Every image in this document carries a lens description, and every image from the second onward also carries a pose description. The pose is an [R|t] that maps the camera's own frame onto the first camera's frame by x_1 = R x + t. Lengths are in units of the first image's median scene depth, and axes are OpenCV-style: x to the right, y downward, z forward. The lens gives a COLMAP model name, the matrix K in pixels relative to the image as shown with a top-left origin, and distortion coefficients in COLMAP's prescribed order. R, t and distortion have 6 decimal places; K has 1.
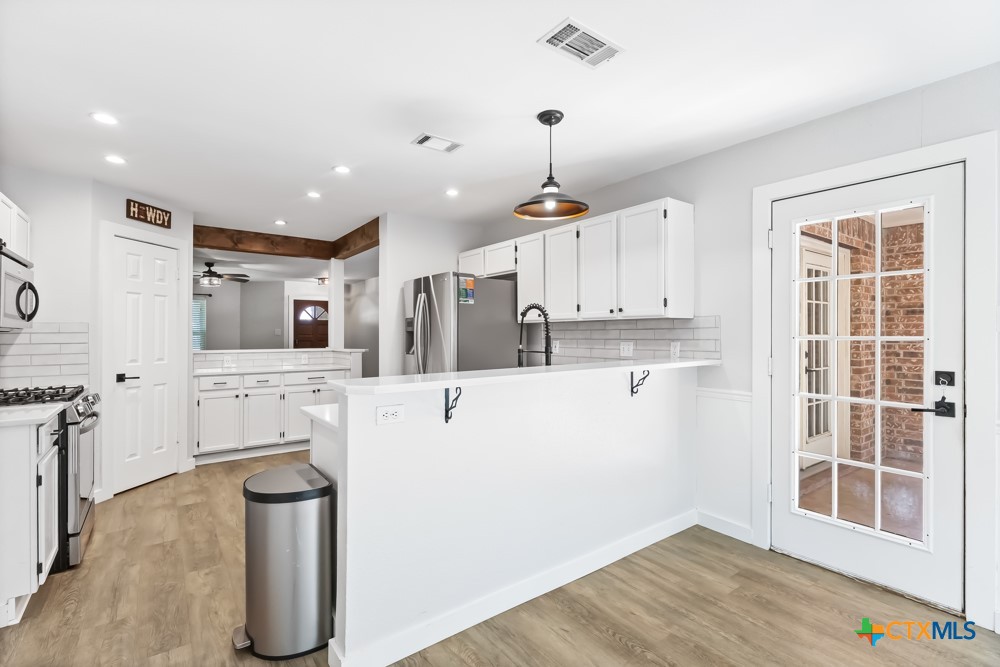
lens RADIAL K [[465.4, 0, 496.0], [0, 465.4, 332.4], [0, 0, 1]] dist [0.003389, 0.001527]
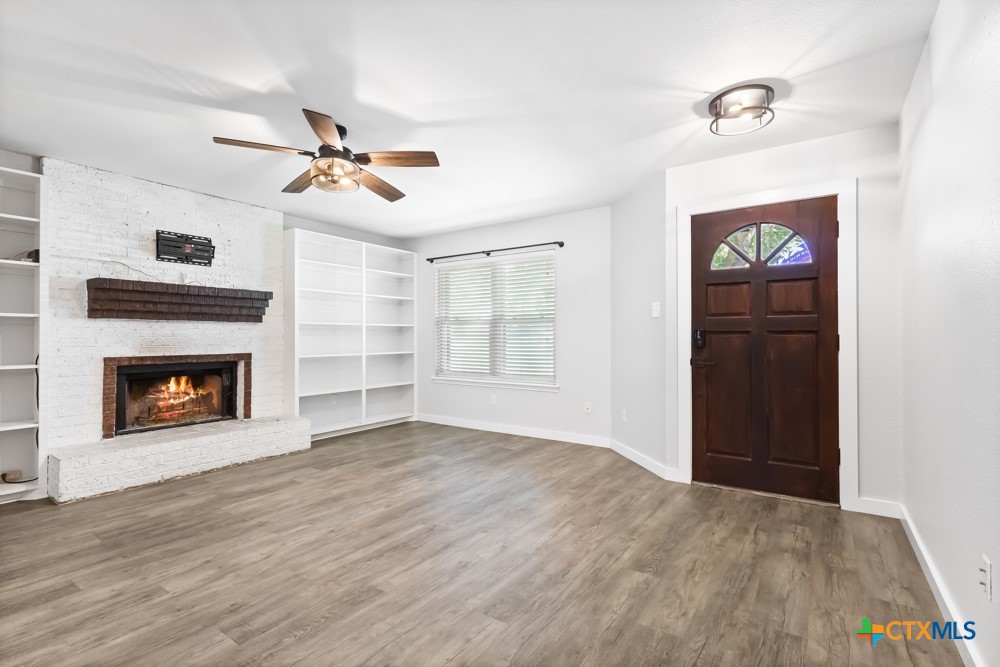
lens RADIAL K [[465.4, 0, 500.7], [0, 465.4, 333.6], [0, 0, 1]] dist [0.003389, 0.001527]
pose [[0.334759, -0.004515, -0.942293, -0.357099], [0.006880, 0.999974, -0.002347, 0.046121], [0.942279, -0.005697, 0.334781, 1.786076]]
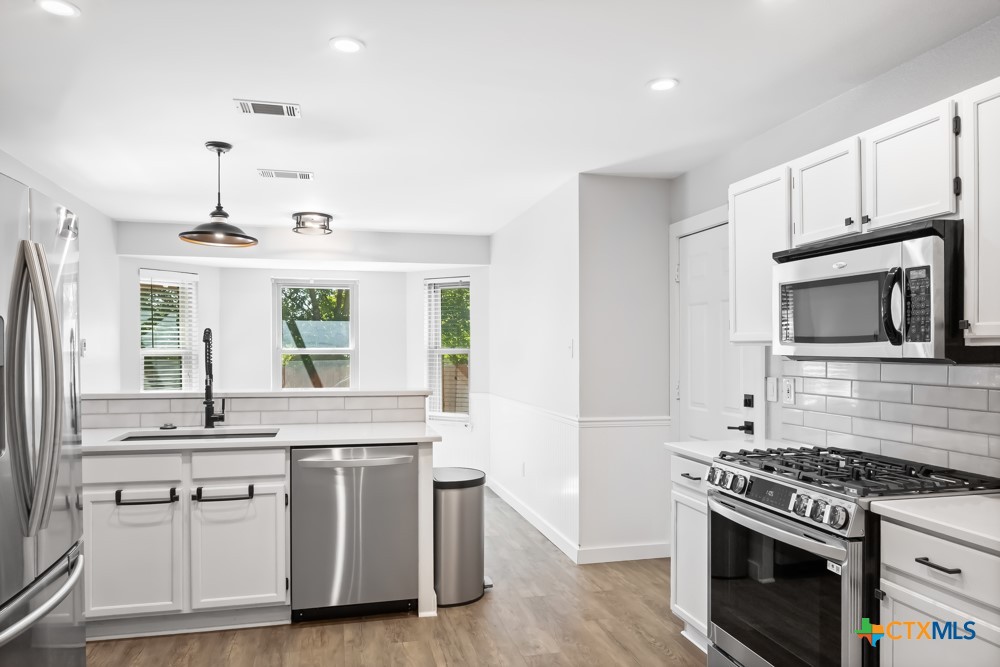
lens RADIAL K [[677.6, 0, 496.8], [0, 677.6, 347.1], [0, 0, 1]] dist [-0.012246, 0.001509]
pose [[-0.924245, 0.003039, 0.381788, -0.599609], [0.000020, 0.999969, -0.007910, -0.010208], [-0.381800, -0.007303, -0.924216, 1.271916]]
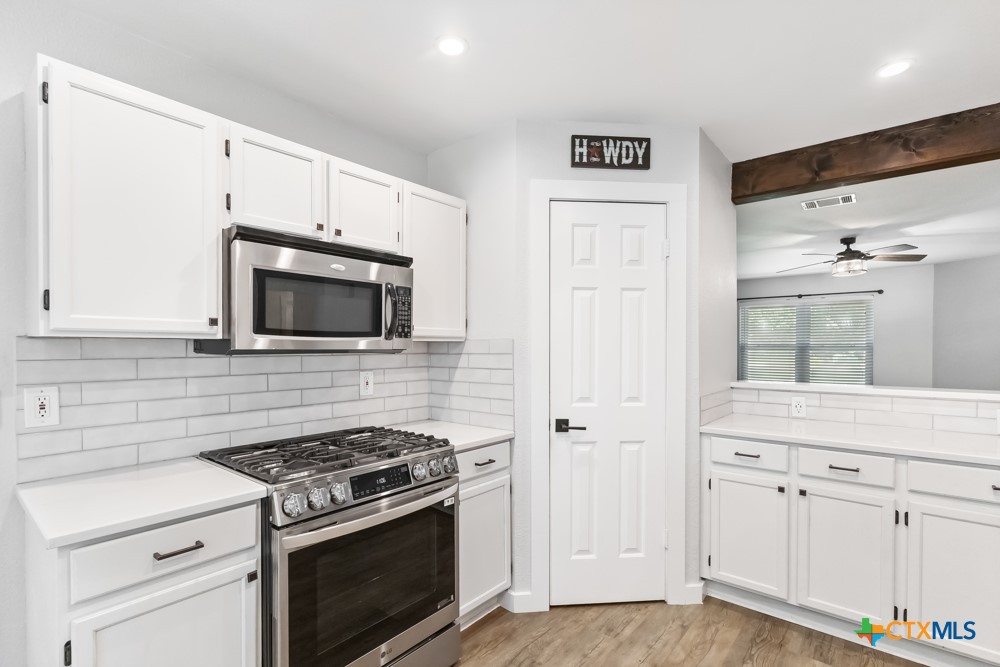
lens RADIAL K [[465.4, 0, 504.8], [0, 465.4, 351.1], [0, 0, 1]] dist [0.003389, 0.001527]
pose [[0.245336, 0.012592, -0.969356, -0.192506], [0.005409, 0.999882, 0.014358, -0.010754], [0.969423, -0.008766, 0.245239, 0.690413]]
